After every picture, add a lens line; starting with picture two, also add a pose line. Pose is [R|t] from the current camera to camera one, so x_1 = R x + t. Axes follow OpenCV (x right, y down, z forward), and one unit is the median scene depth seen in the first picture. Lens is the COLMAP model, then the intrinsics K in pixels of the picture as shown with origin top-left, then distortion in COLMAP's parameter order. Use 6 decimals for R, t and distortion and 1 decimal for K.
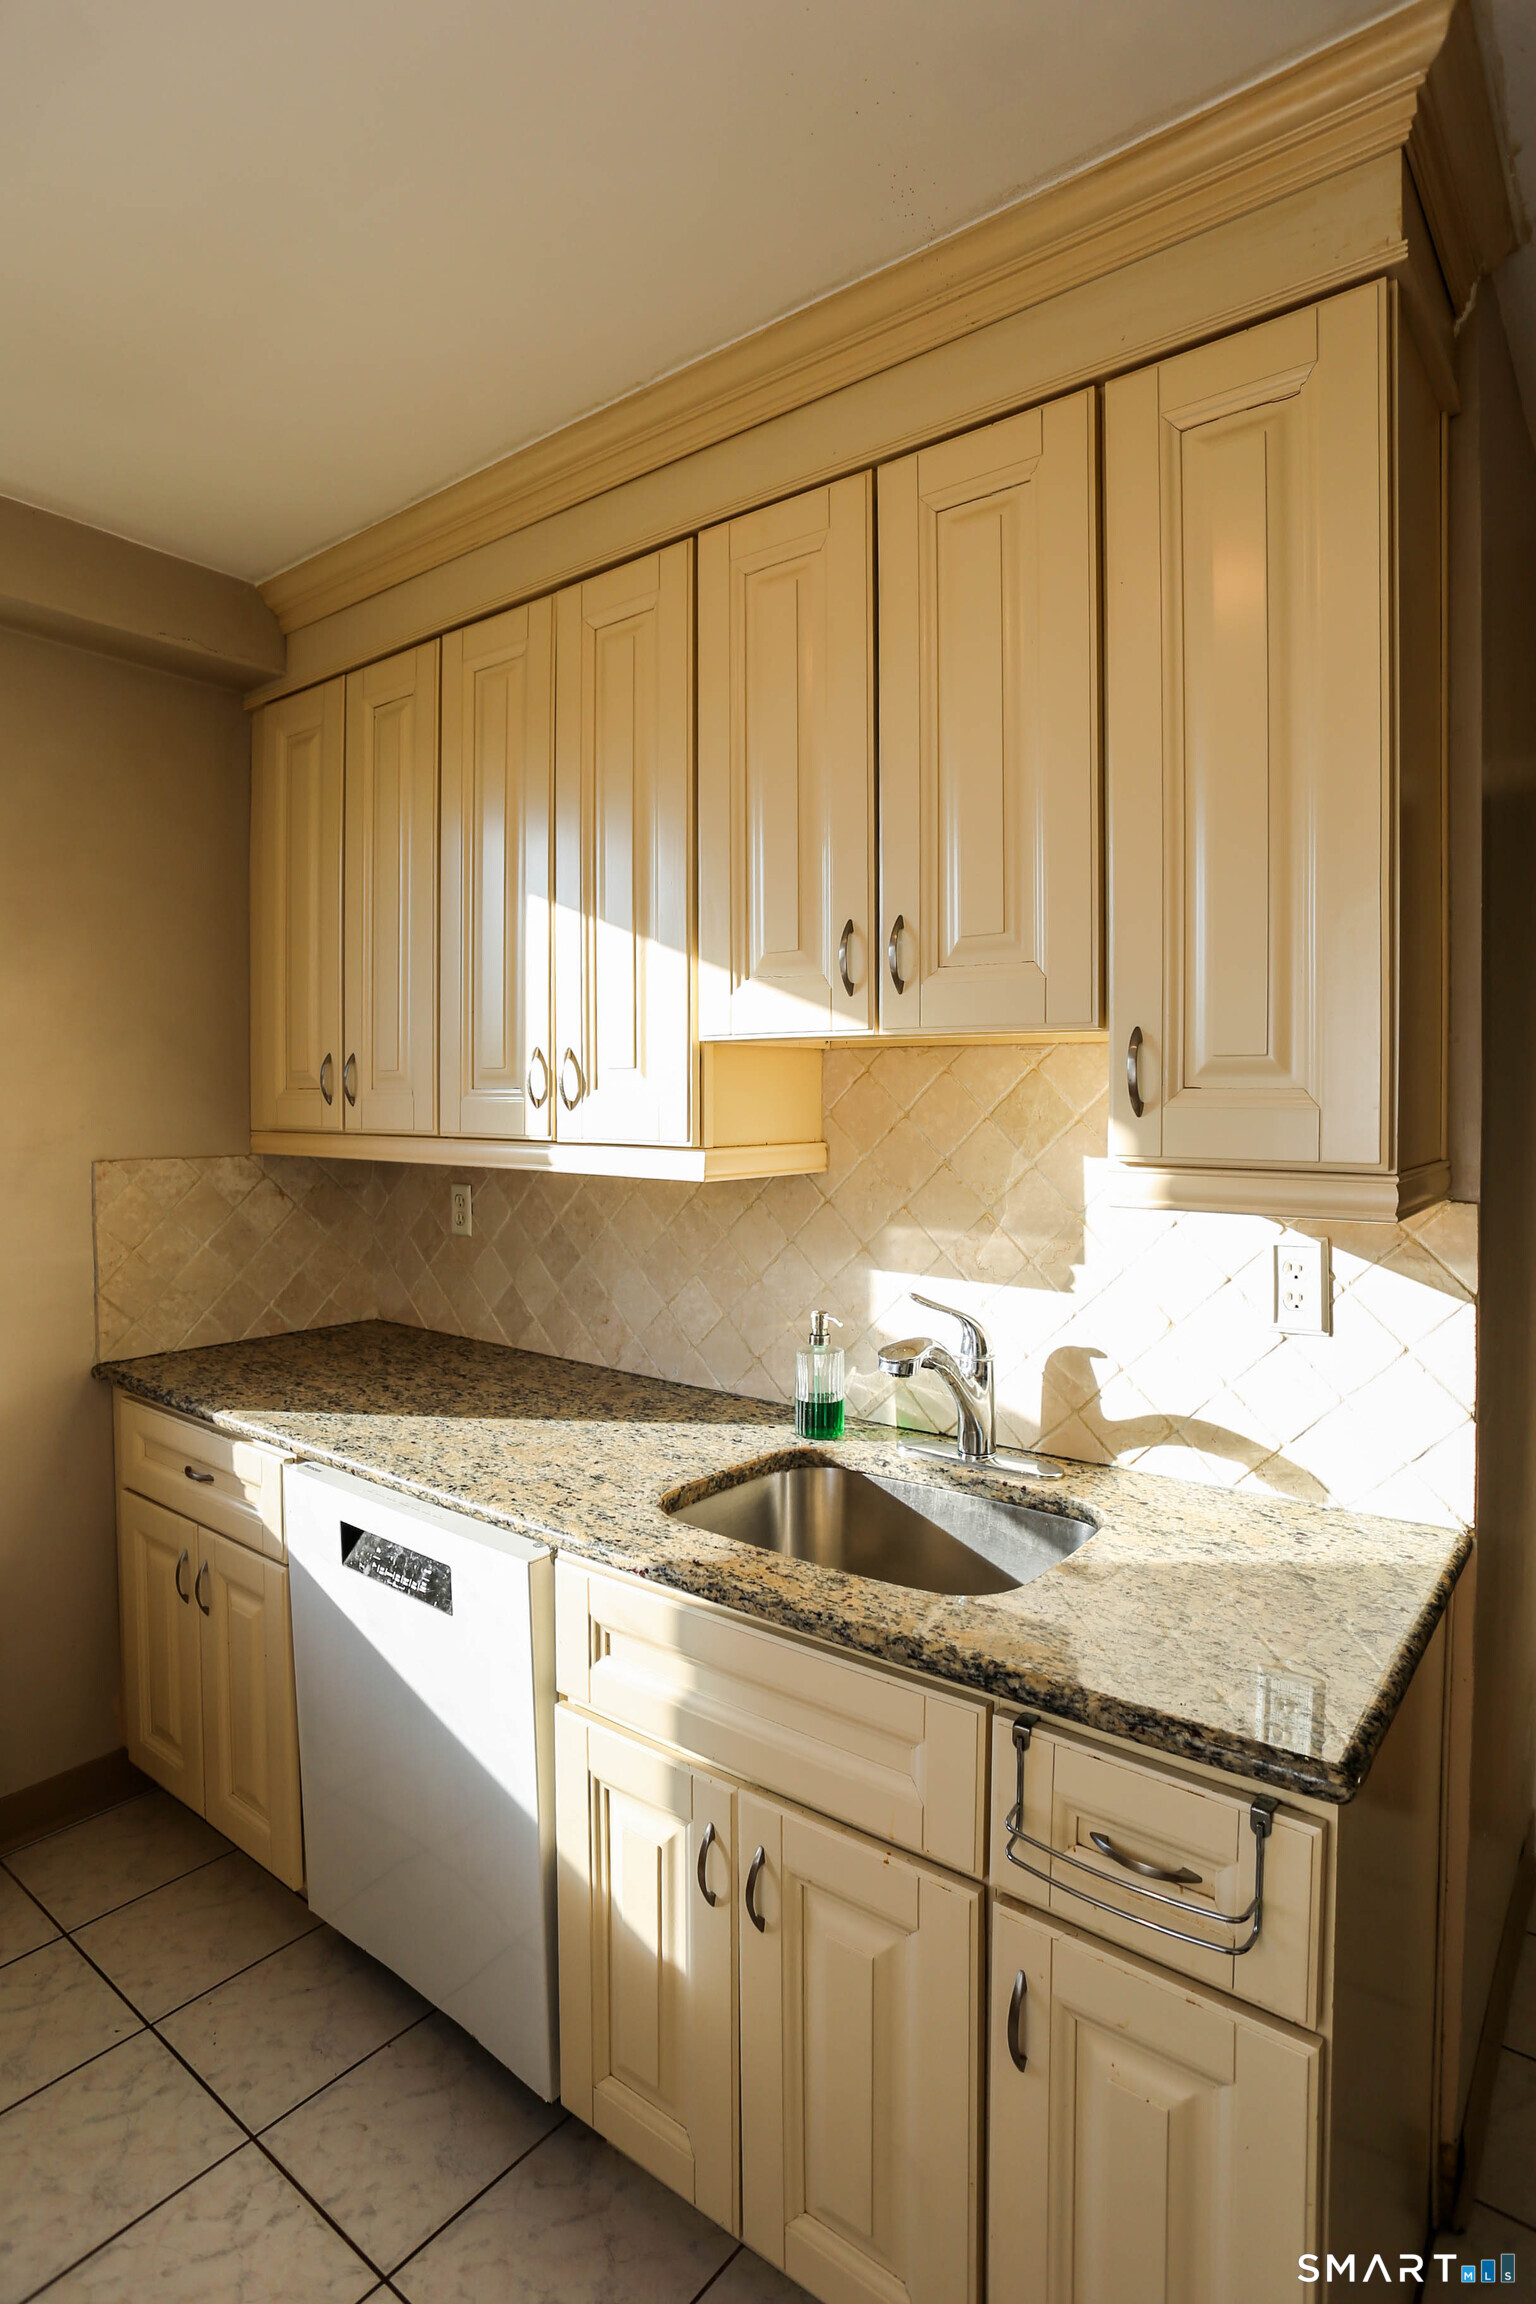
lens RADIAL K [[1200.5, 0, 695.5], [0, 1200.5, 1117.1], [0, 0, 1]] dist [-0.054533, 0.022833]
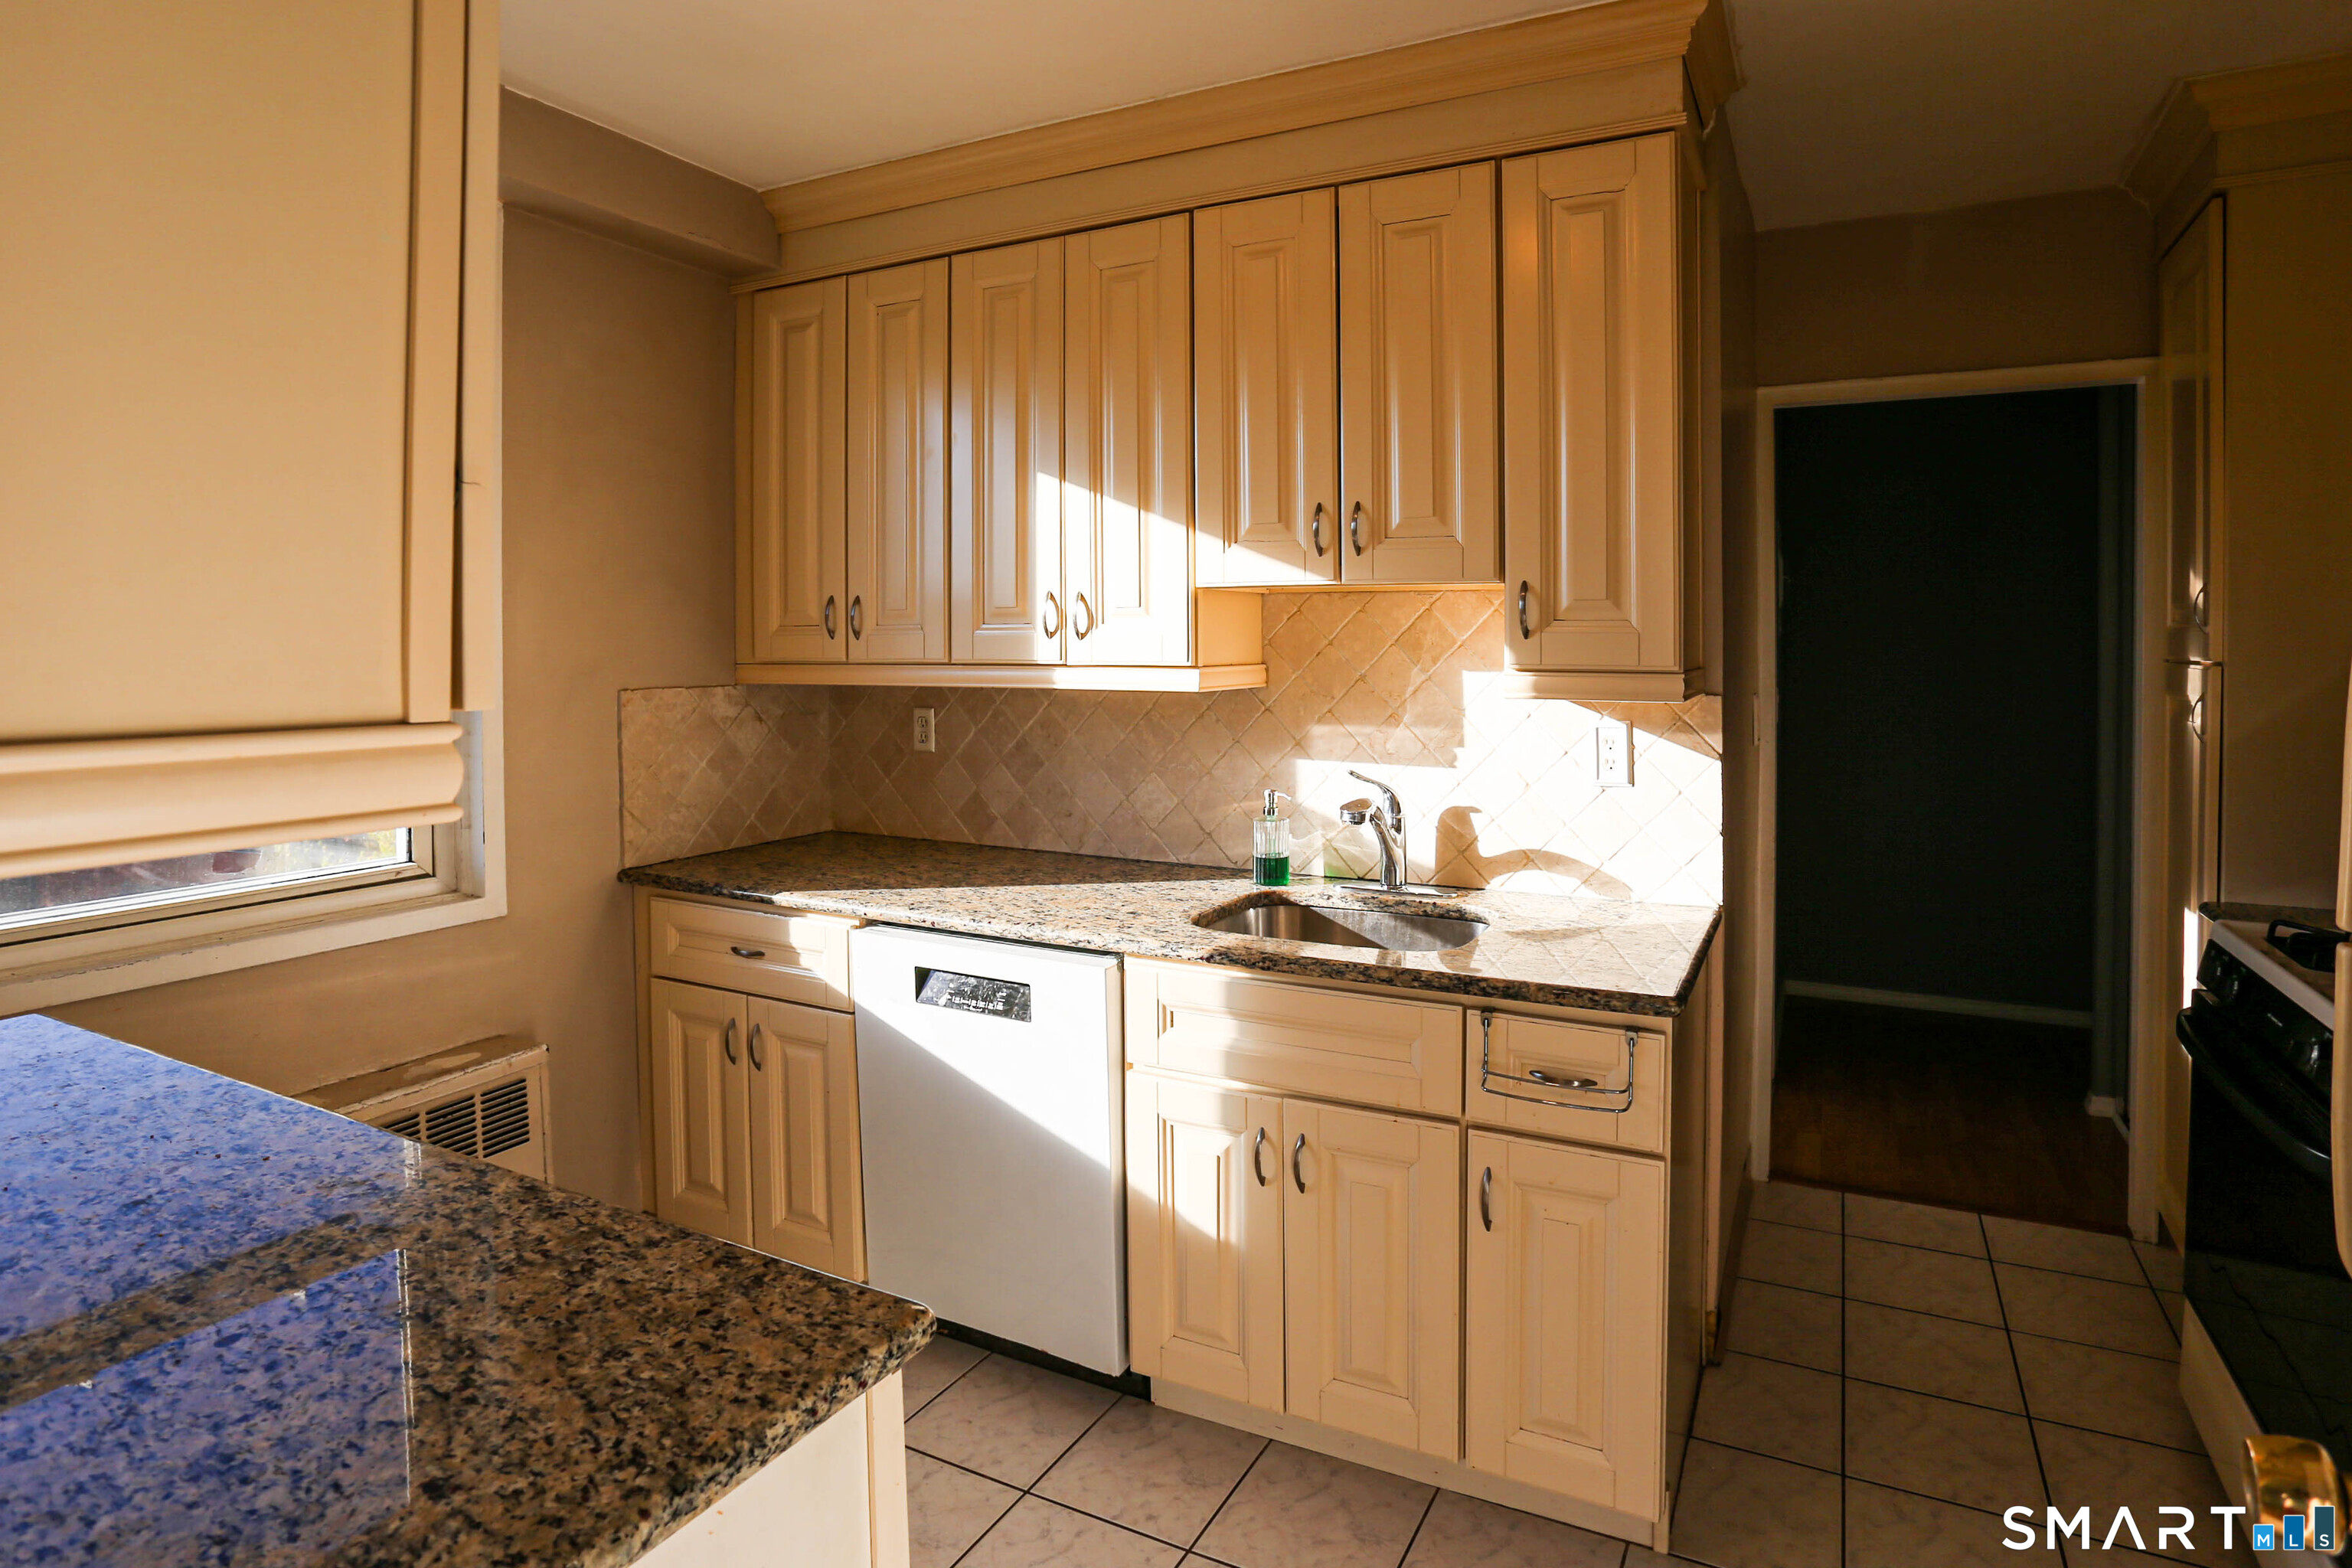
lens RADIAL K [[1277.9, 0, 1173.1], [0, 1277.9, 648.1], [0, 0, 1]] dist [-0.054560, 0.022508]
pose [[0.977099, -0.006774, 0.212675, -0.325482], [0.008917, 0.999919, -0.009123, 0.016863], [-0.212596, 0.010810, 0.977080, -0.392397]]
